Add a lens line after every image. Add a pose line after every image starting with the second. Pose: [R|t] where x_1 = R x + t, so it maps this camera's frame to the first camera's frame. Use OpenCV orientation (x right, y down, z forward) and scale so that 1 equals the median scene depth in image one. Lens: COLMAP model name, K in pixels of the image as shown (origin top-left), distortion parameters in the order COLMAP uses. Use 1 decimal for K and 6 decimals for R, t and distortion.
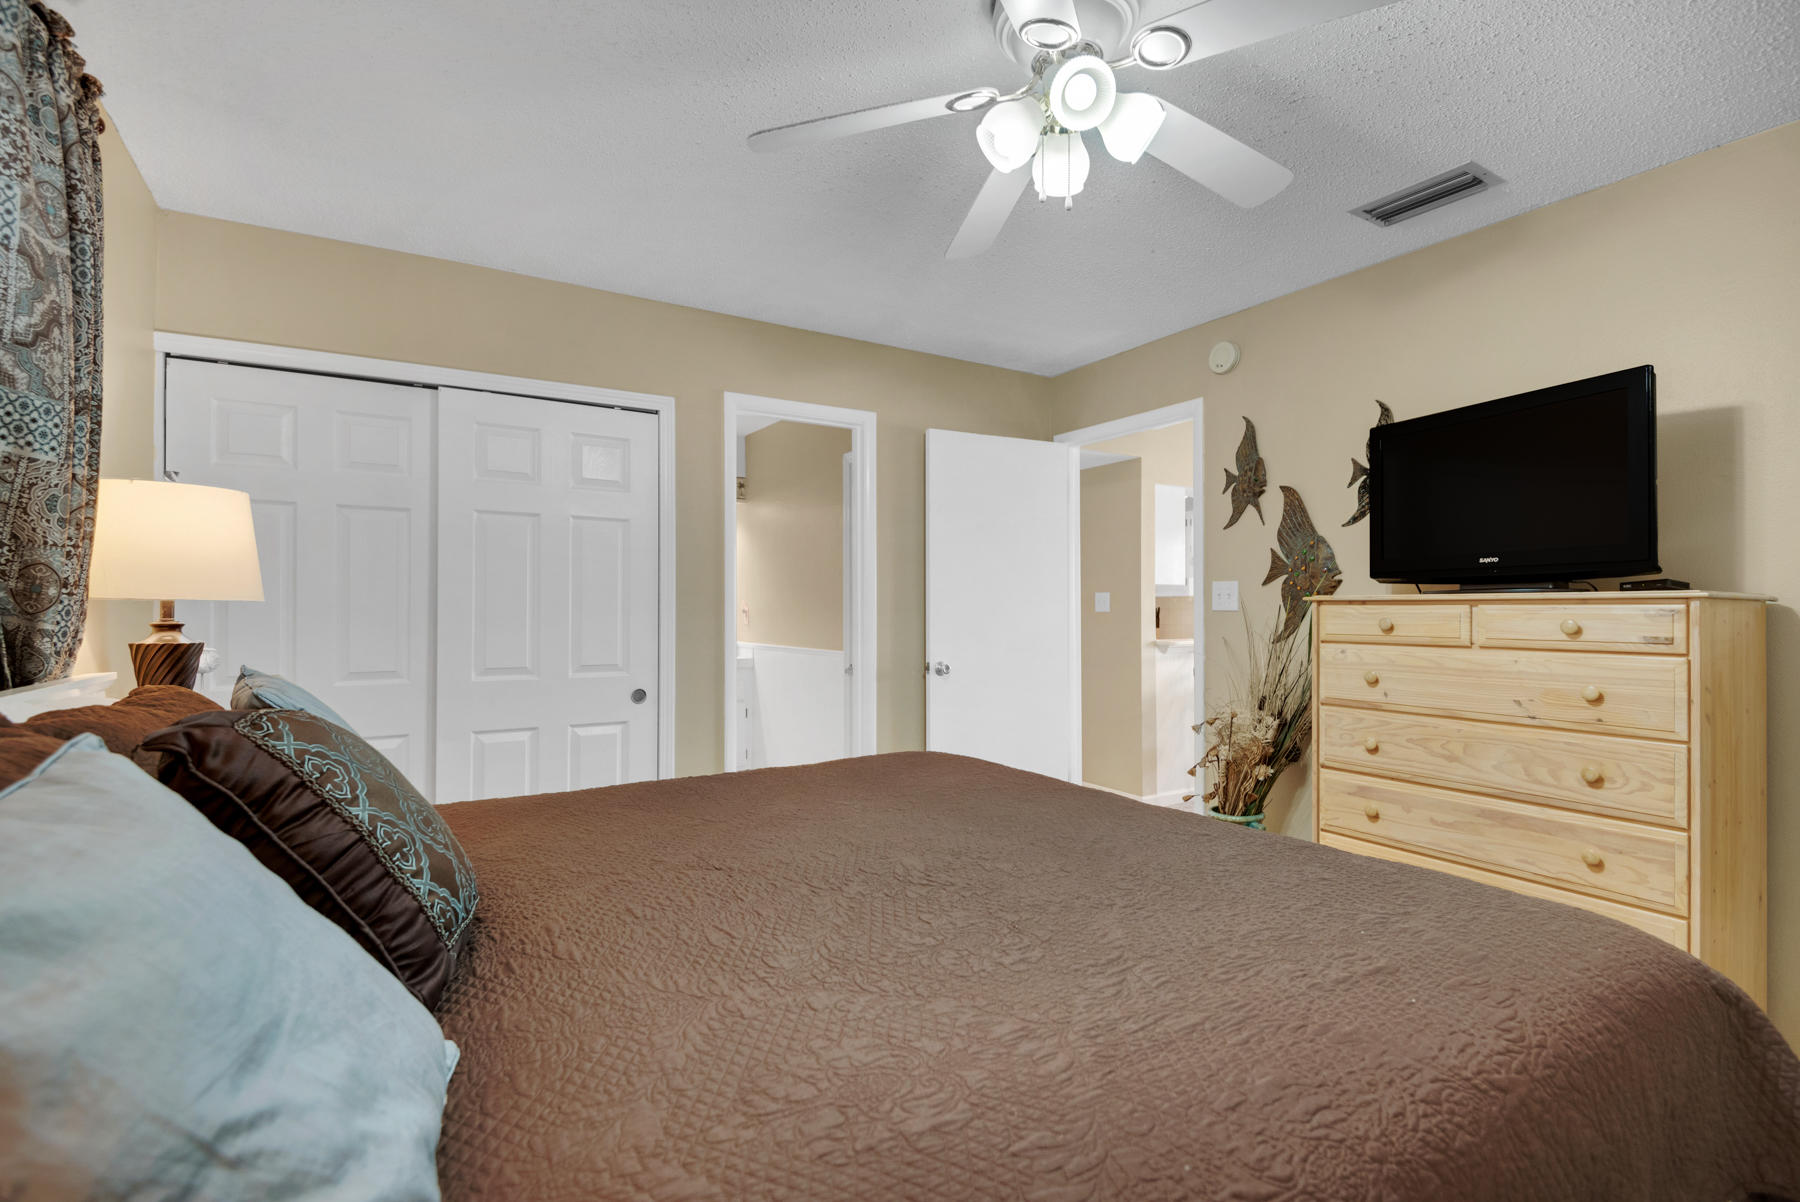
lens RADIAL K [[842.4, 0, 889.4], [0, 842.4, 599.7], [0, 0, 1]] dist [0.007643, -0.009015]
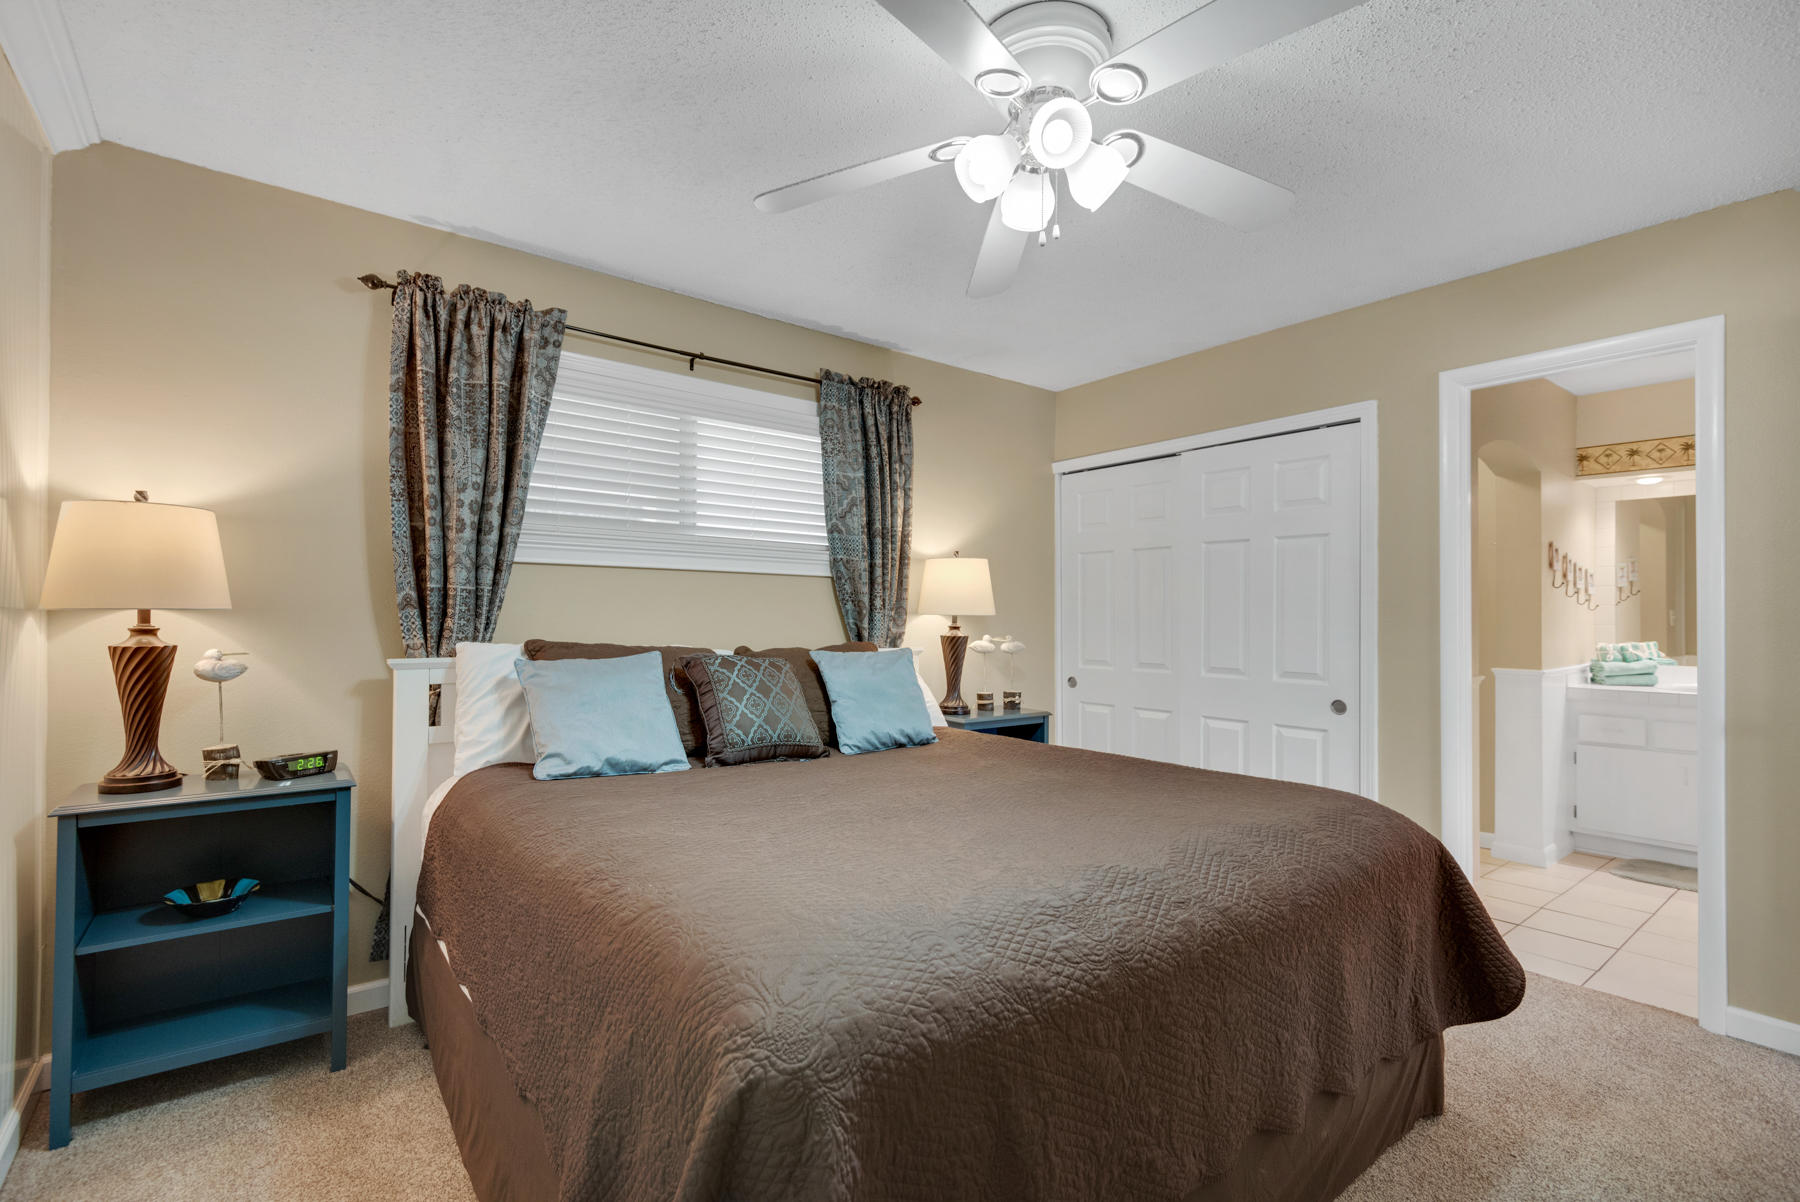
lens RADIAL K [[809.7, 0, 901.4], [0, 809.7, 611.4], [0, 0, 1]] dist [0.027616, -0.015692]
pose [[0.123198, -0.005887, -0.992365, 0.693071], [0.007698, 0.999958, -0.004977, 0.000921], [0.992352, -0.007026, 0.123238, 0.407547]]
